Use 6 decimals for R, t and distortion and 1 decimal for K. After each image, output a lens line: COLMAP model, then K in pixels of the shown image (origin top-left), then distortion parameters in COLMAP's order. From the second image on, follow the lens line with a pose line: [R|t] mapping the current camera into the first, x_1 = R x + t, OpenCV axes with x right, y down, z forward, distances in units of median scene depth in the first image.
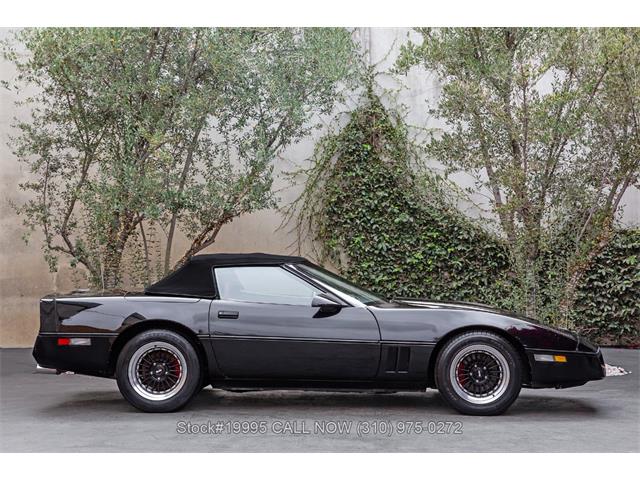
lens RADIAL K [[1635.2, 0, 322.2], [0, 1635.2, 238.8], [0, 0, 1]] dist [0.407623, 0.472048]
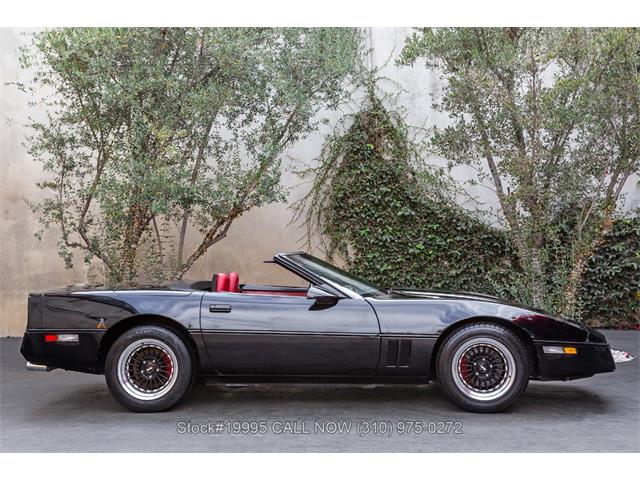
lens RADIAL K [[1105.4, 0, 303.2], [0, 1105.4, 225.9], [0, 0, 1]] dist [0.150576, 0.081946]
pose [[0.999590, -0.017391, -0.022757, -0.001201], [0.017165, 0.999802, -0.010100, 0.003032], [0.022929, 0.009705, 0.999690, 0.270425]]
